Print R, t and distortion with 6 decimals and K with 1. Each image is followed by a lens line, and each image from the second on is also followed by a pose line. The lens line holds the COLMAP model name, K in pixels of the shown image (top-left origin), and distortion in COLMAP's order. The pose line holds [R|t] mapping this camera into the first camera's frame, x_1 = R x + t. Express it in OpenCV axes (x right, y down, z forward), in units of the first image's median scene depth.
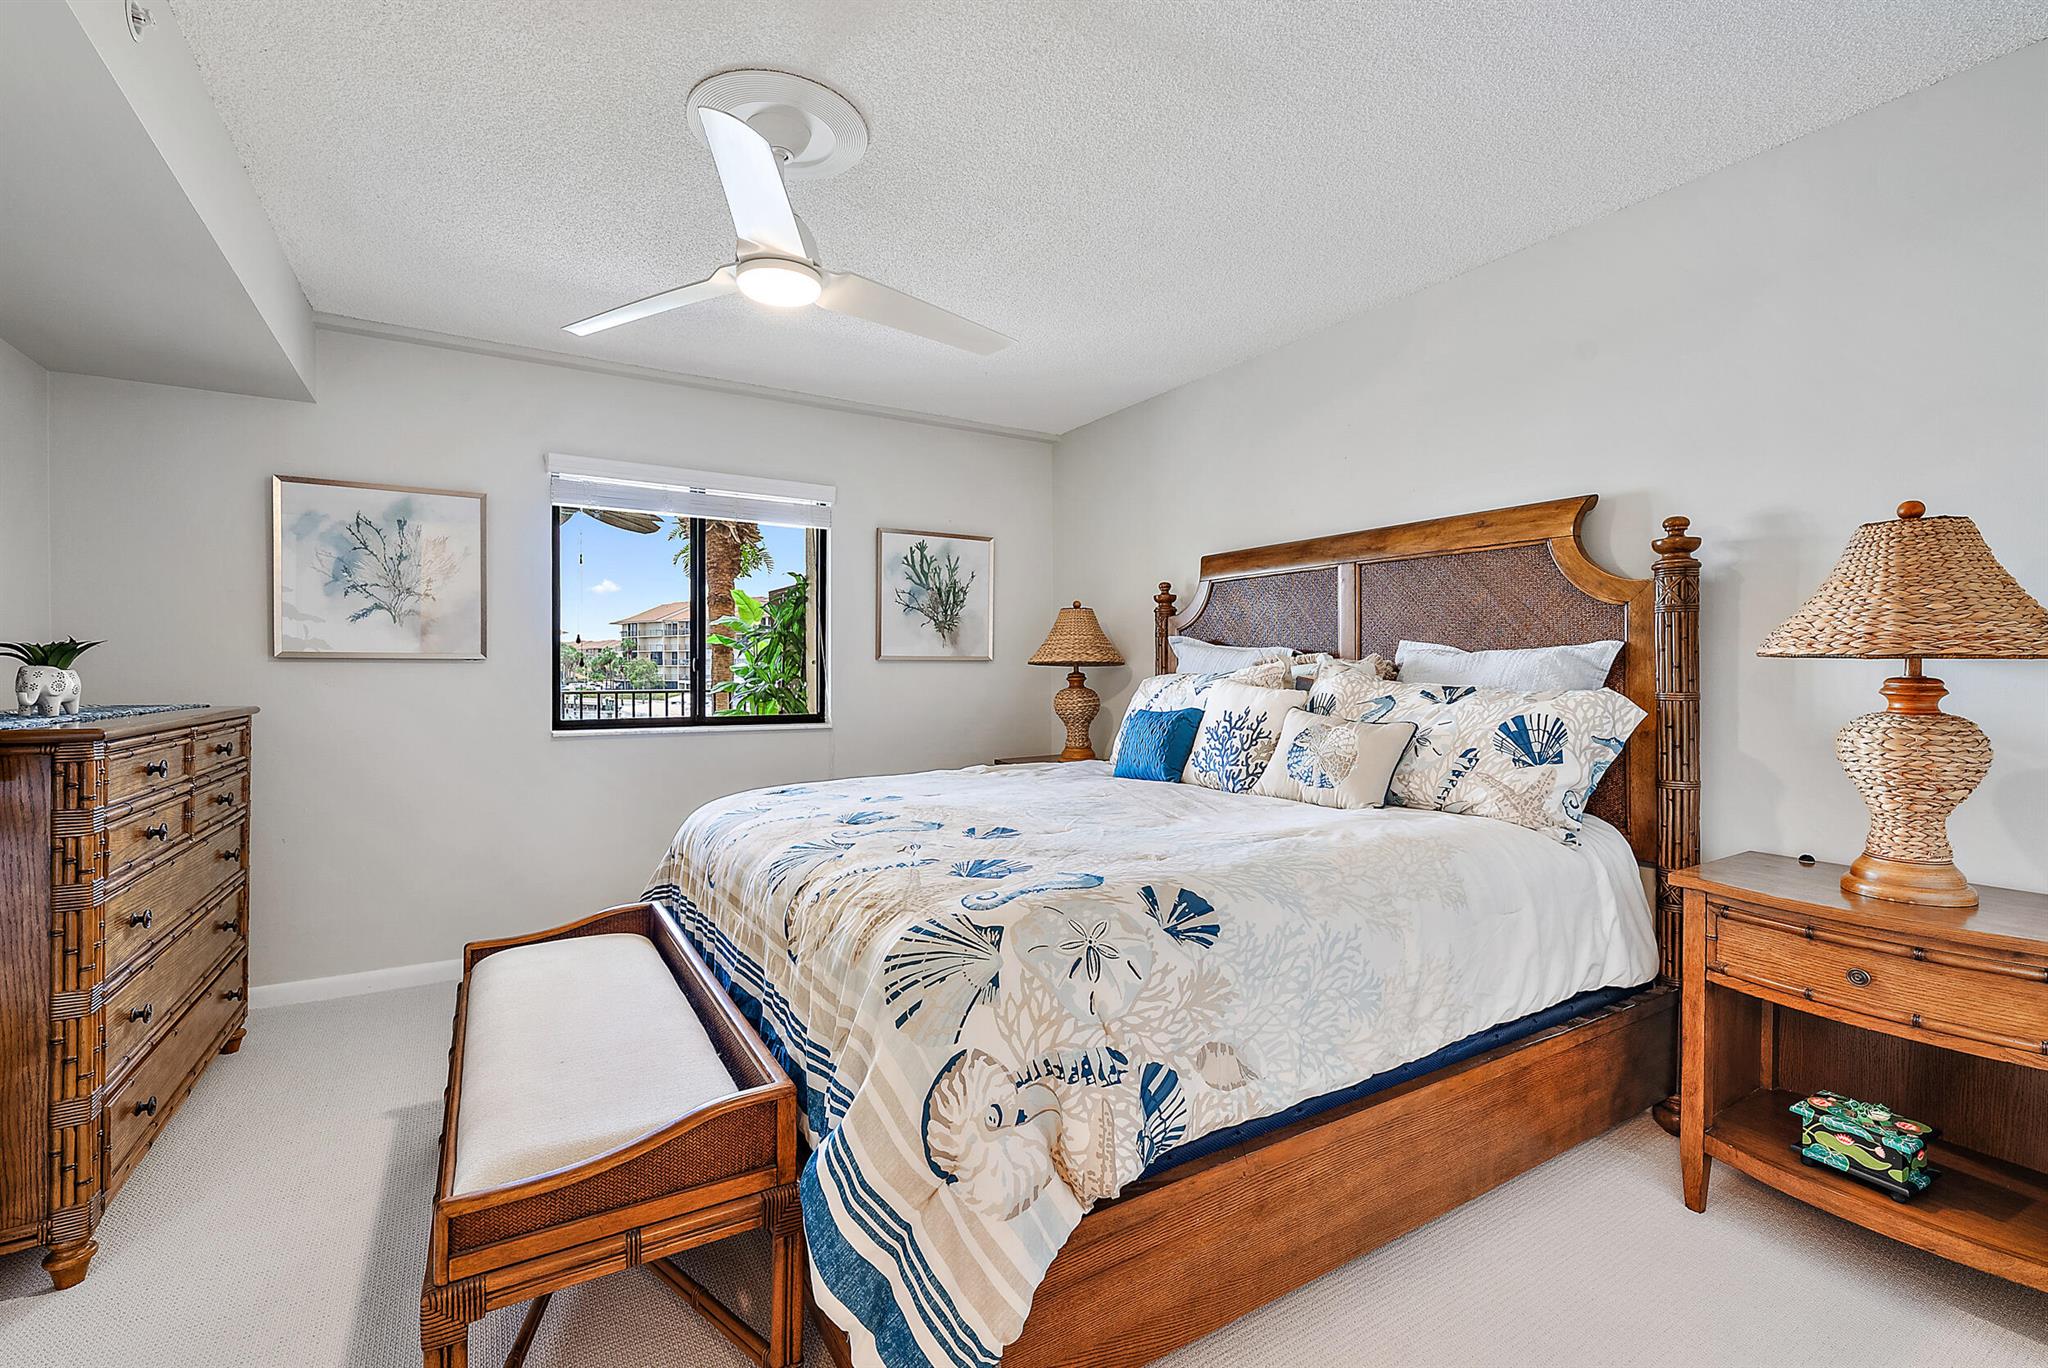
lens RADIAL K [[894.4, 0, 1026.0], [0, 894.4, 675.1], [0, 0, 1]] dist [0.001800, 0.000257]
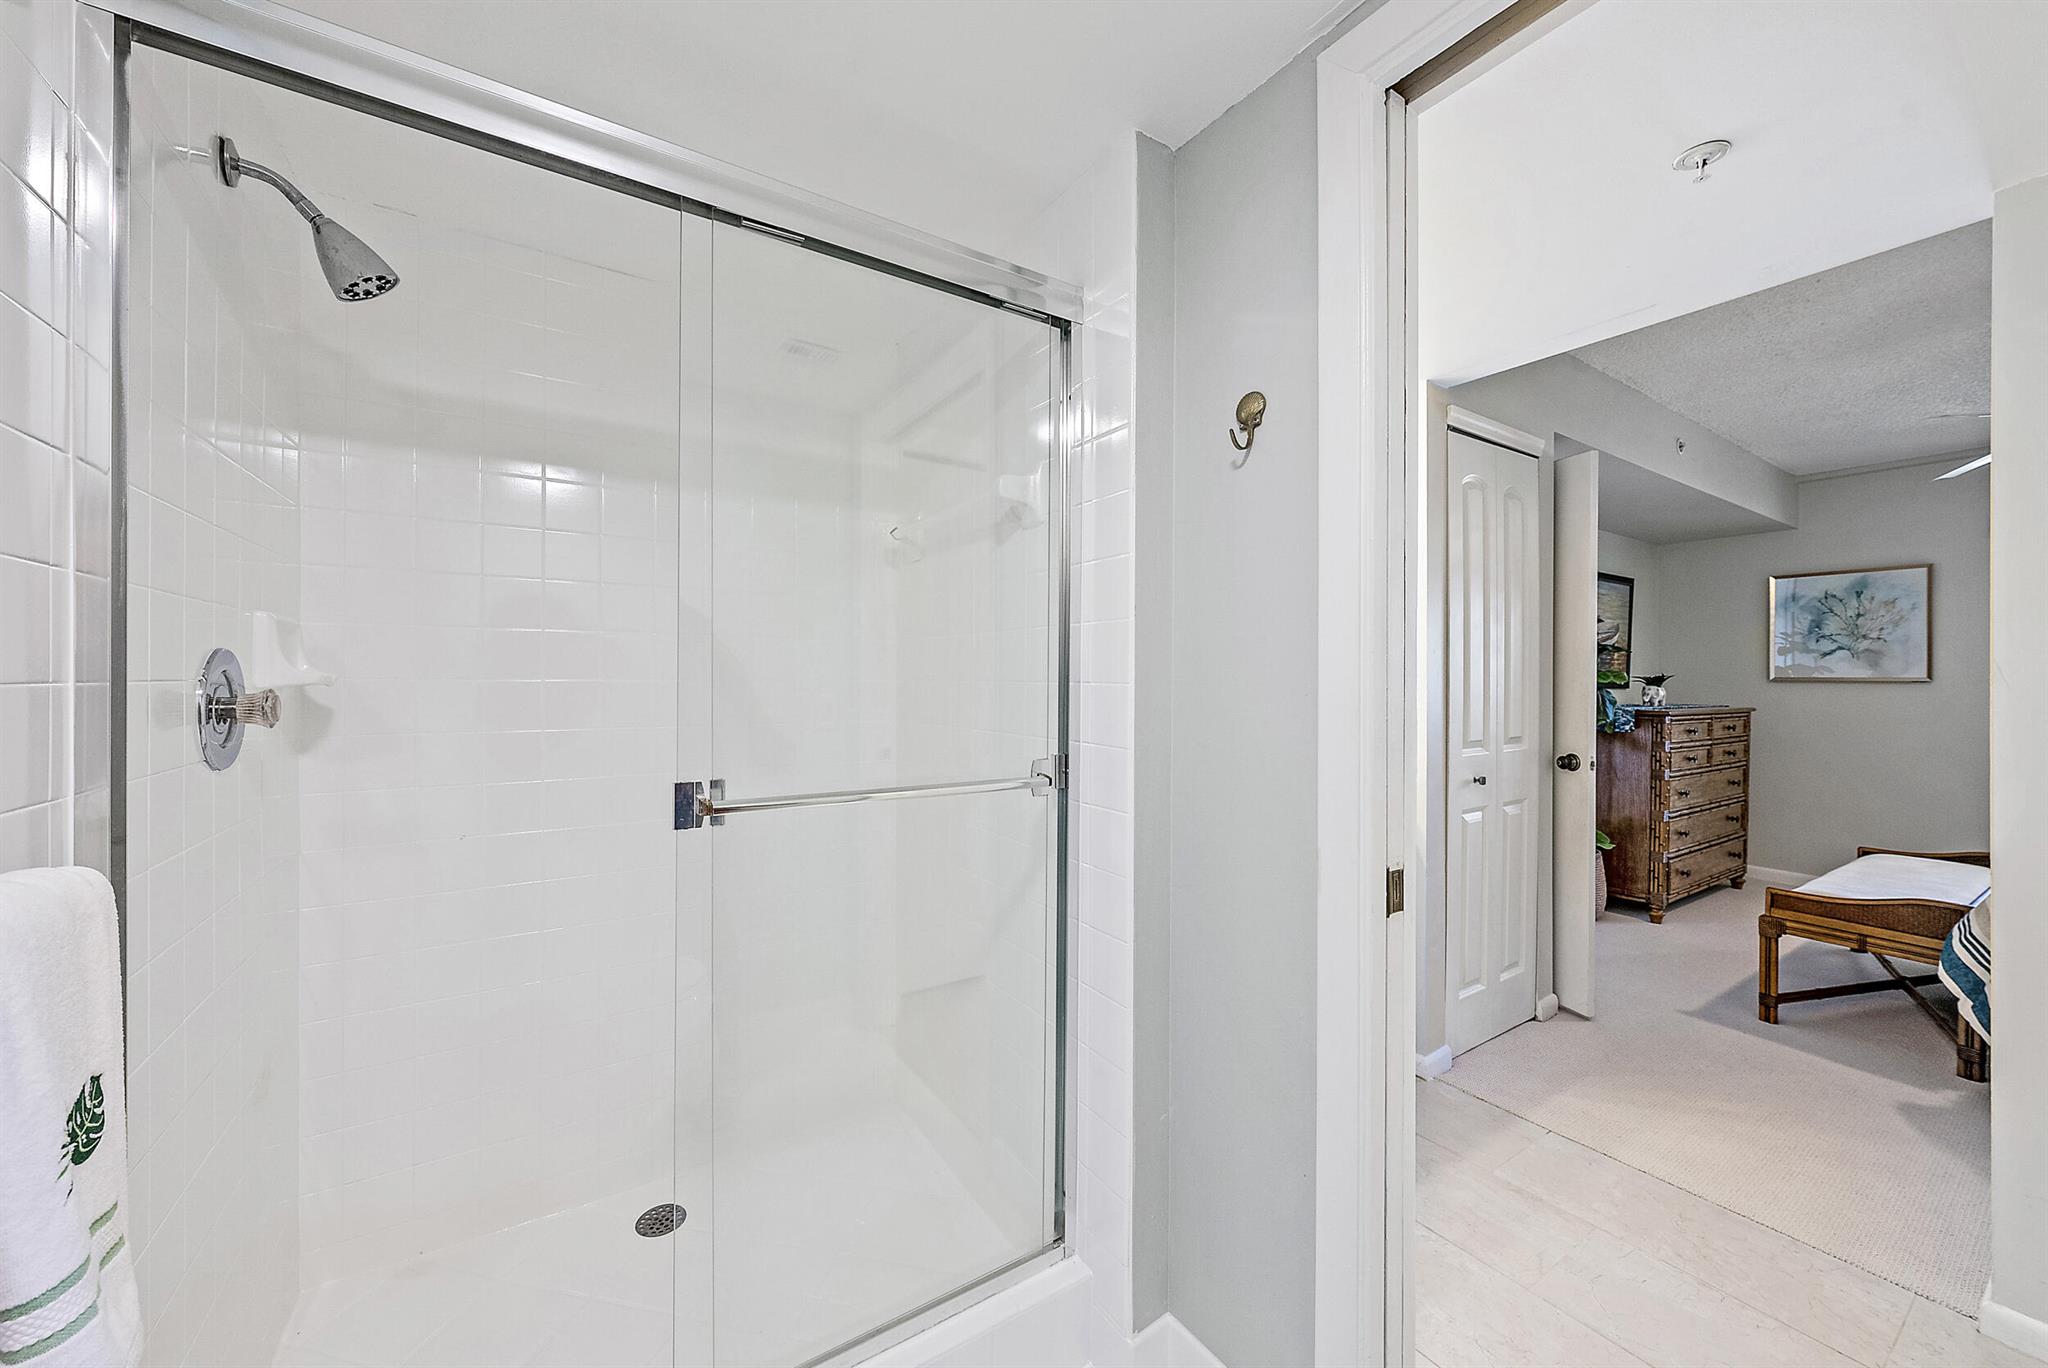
lens RADIAL K [[745.6, 0, 1028.8], [0, 745.6, 681.9], [0, 0, 1]] dist [-0.000080, 0.000354]
pose [[0.029486, 0.002674, -0.999562, 0.933062], [-0.011145, 0.999935, 0.002346, -0.007048], [0.999503, 0.011071, 0.029514, -0.797038]]
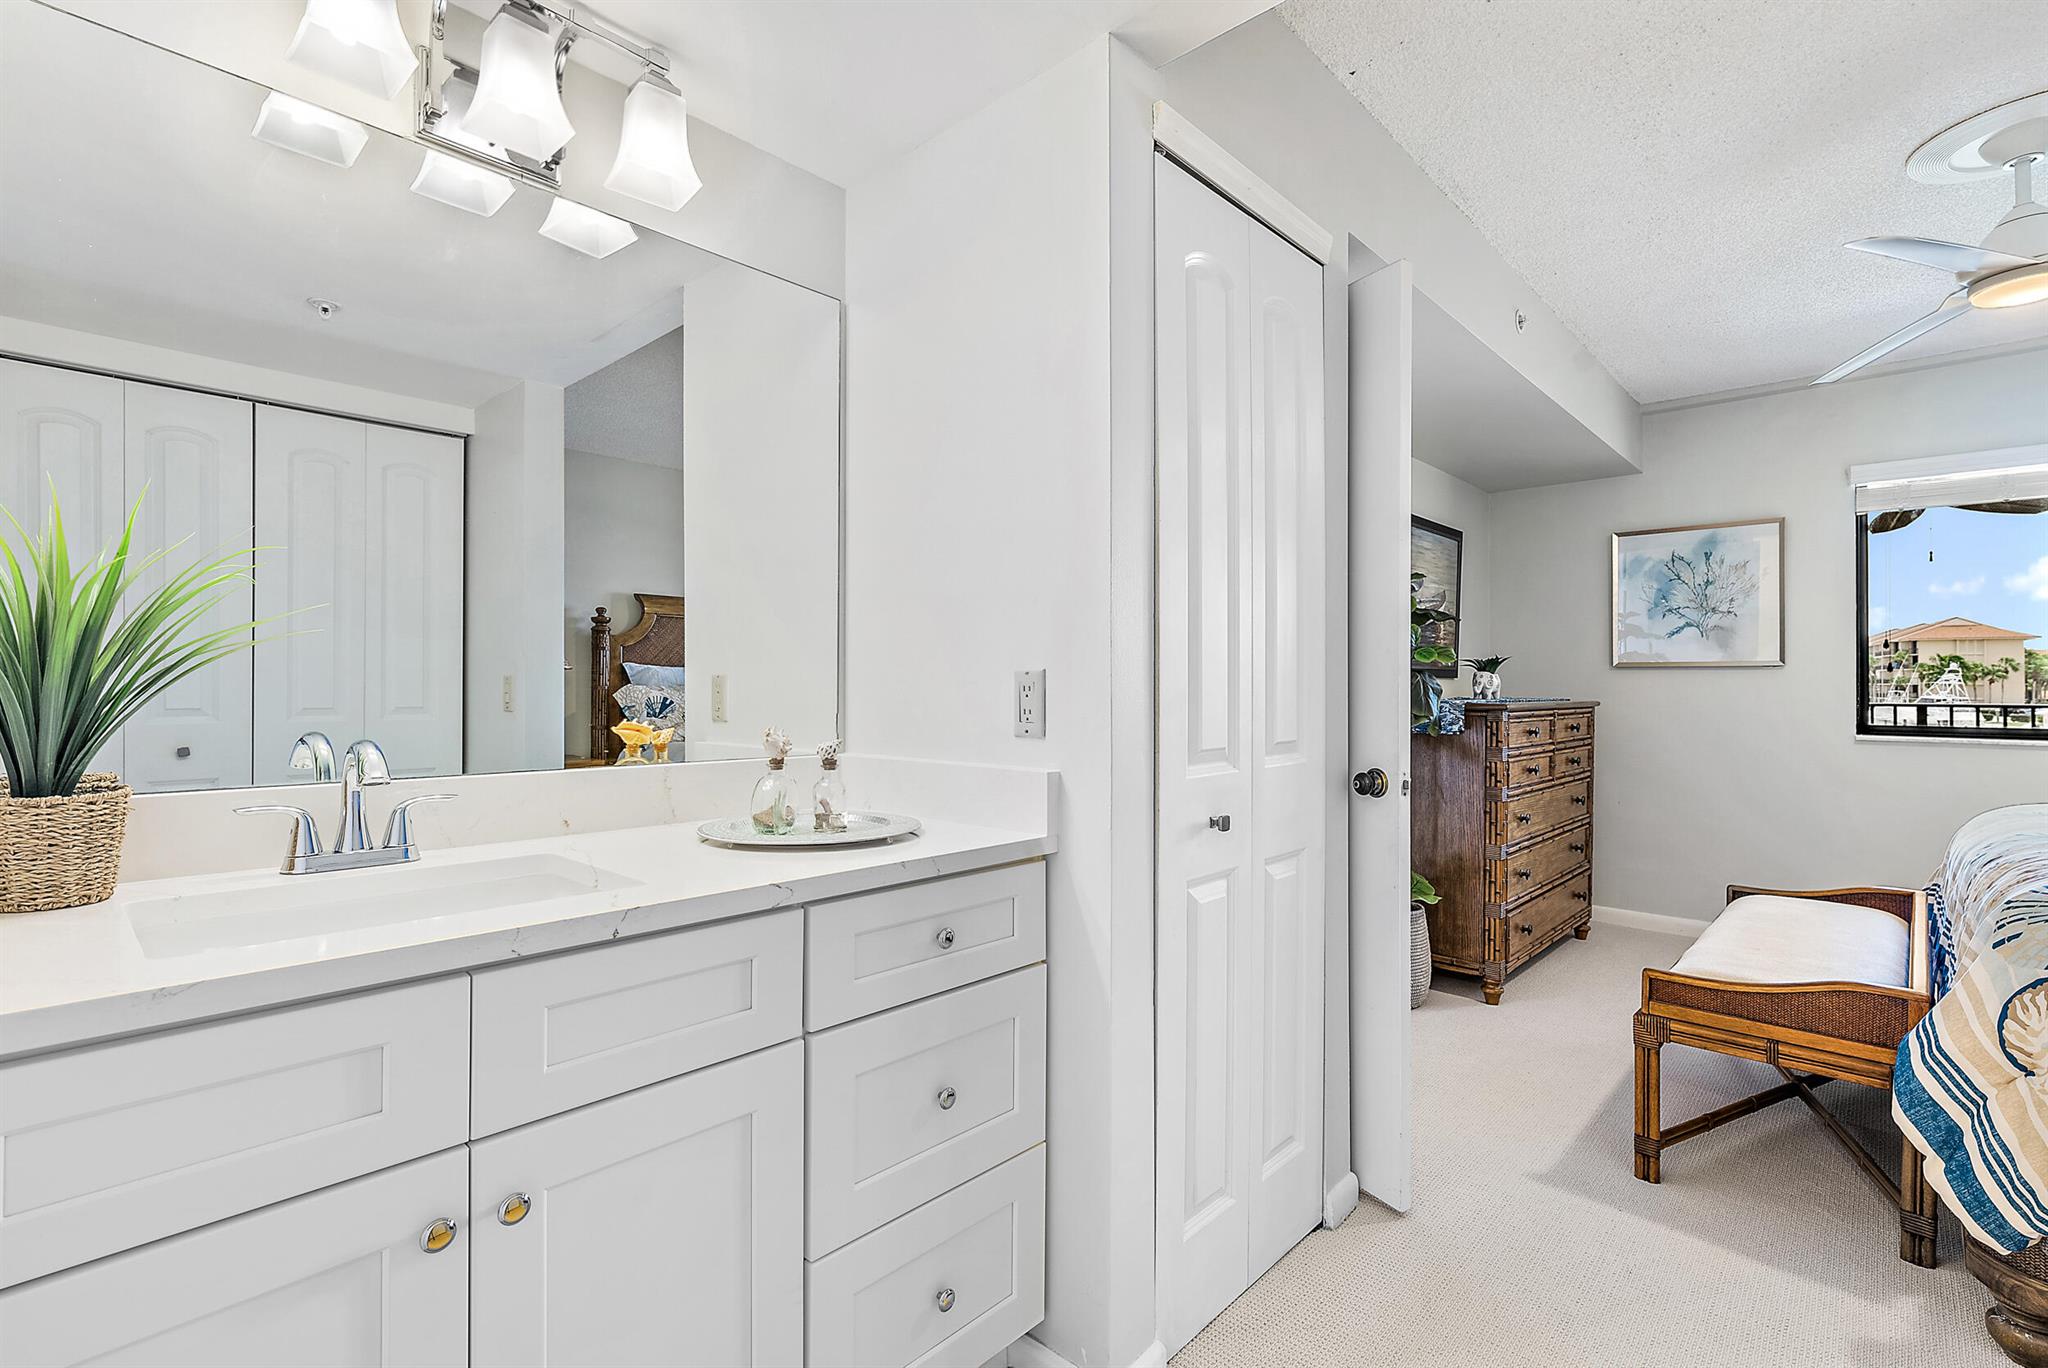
lens RADIAL K [[935.5, 0, 1015.7], [0, 935.5, 680.2], [0, 0, 1]] dist [0.000088, -0.000060]
pose [[0.263164, -0.004679, -0.964740, 0.479530], [-0.009013, 0.999933, -0.007308, 0.031175], [0.964709, 0.010619, 0.263104, -0.409622]]
